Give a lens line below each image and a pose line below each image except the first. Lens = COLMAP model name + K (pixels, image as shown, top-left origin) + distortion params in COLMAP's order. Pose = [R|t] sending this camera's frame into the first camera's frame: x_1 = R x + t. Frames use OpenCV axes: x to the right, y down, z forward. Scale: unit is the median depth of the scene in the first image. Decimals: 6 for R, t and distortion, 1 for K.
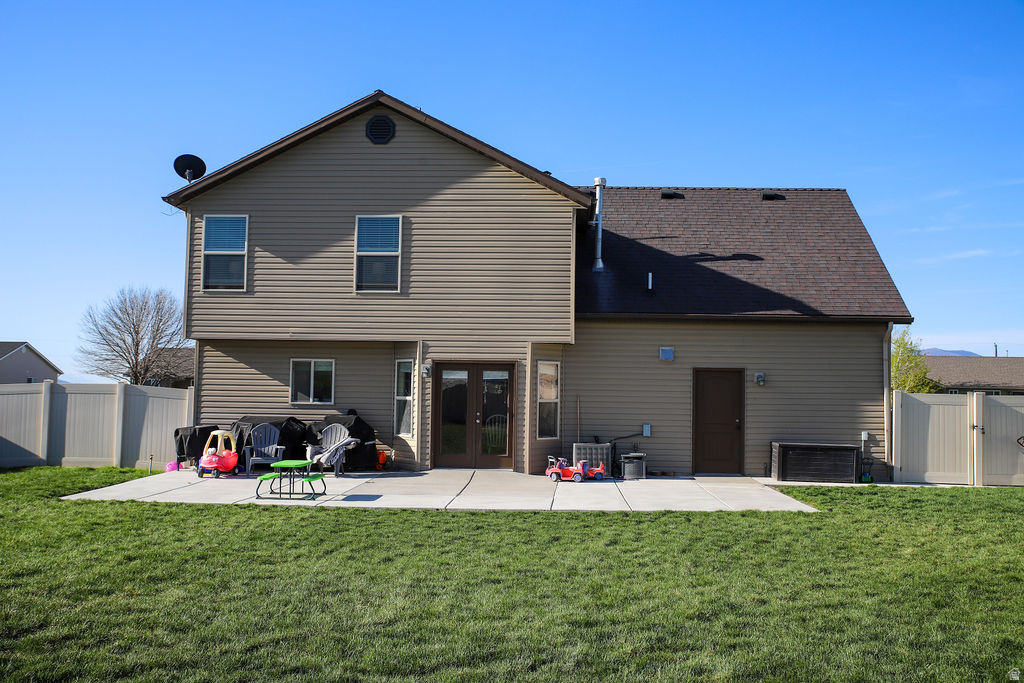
lens RADIAL K [[897.6, 0, 512.0], [0, 897.6, 341.5], [0, 0, 1]] dist [-0.042940, 0.000966]
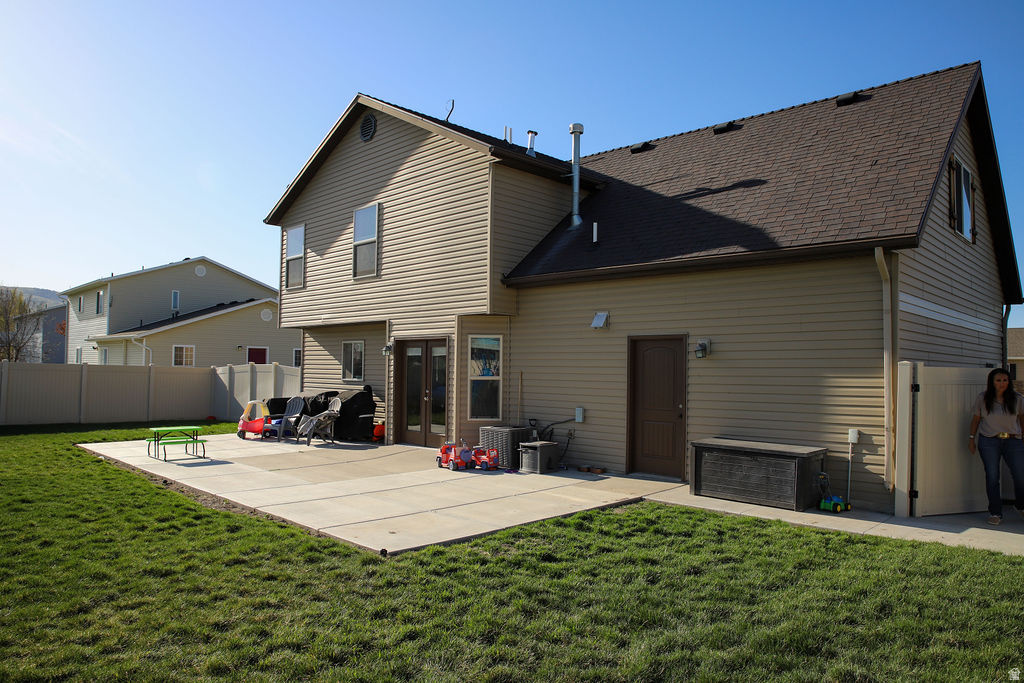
lens RADIAL K [[694.4, 0, 512.0], [0, 694.4, 341.5], [0, 0, 1]] dist [-0.141027, 0.102566]
pose [[0.750783, -0.032044, -0.659771, 0.526218], [0.041880, 0.999122, -0.000869, 0.030575], [0.659220, -0.026979, 0.751466, 0.489899]]
